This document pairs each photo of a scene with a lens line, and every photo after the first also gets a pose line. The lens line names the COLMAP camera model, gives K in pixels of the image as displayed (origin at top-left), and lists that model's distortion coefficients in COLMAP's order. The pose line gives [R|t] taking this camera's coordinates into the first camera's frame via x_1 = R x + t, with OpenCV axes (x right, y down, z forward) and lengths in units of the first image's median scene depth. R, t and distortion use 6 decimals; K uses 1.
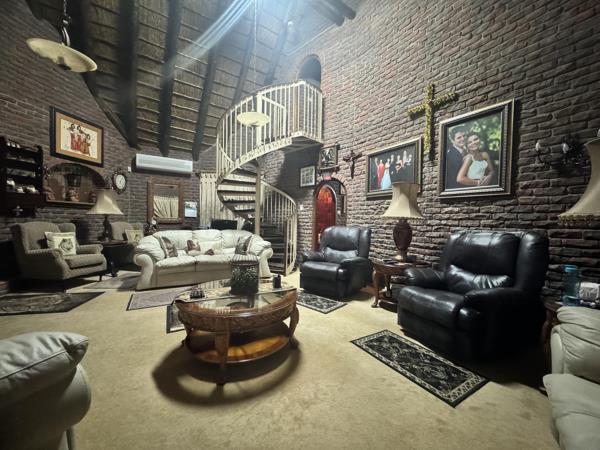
lens RADIAL K [[240.7, 0, 299.0], [0, 240.7, 226.3], [0, 0, 1]] dist [-0.002747, -0.000091]
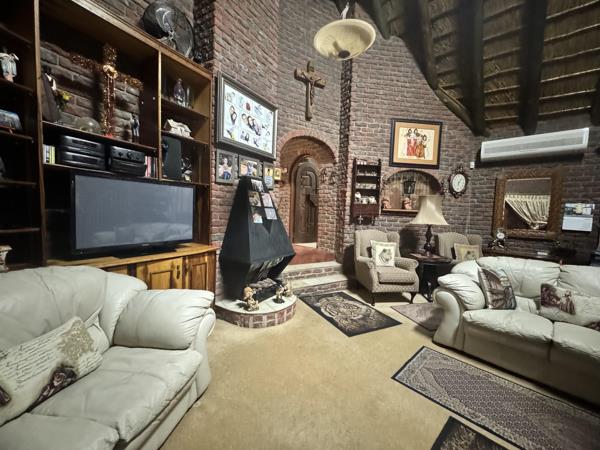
lens RADIAL K [[240.7, 0, 298.3], [0, 240.7, 225.0], [0, 0, 1]] dist [-0.002747, -0.000091]
pose [[0.236263, 0.047187, -0.970543, -0.095841], [-0.055718, 0.997835, 0.034951, -0.051429], [0.970090, 0.045819, 0.238380, 0.357877]]
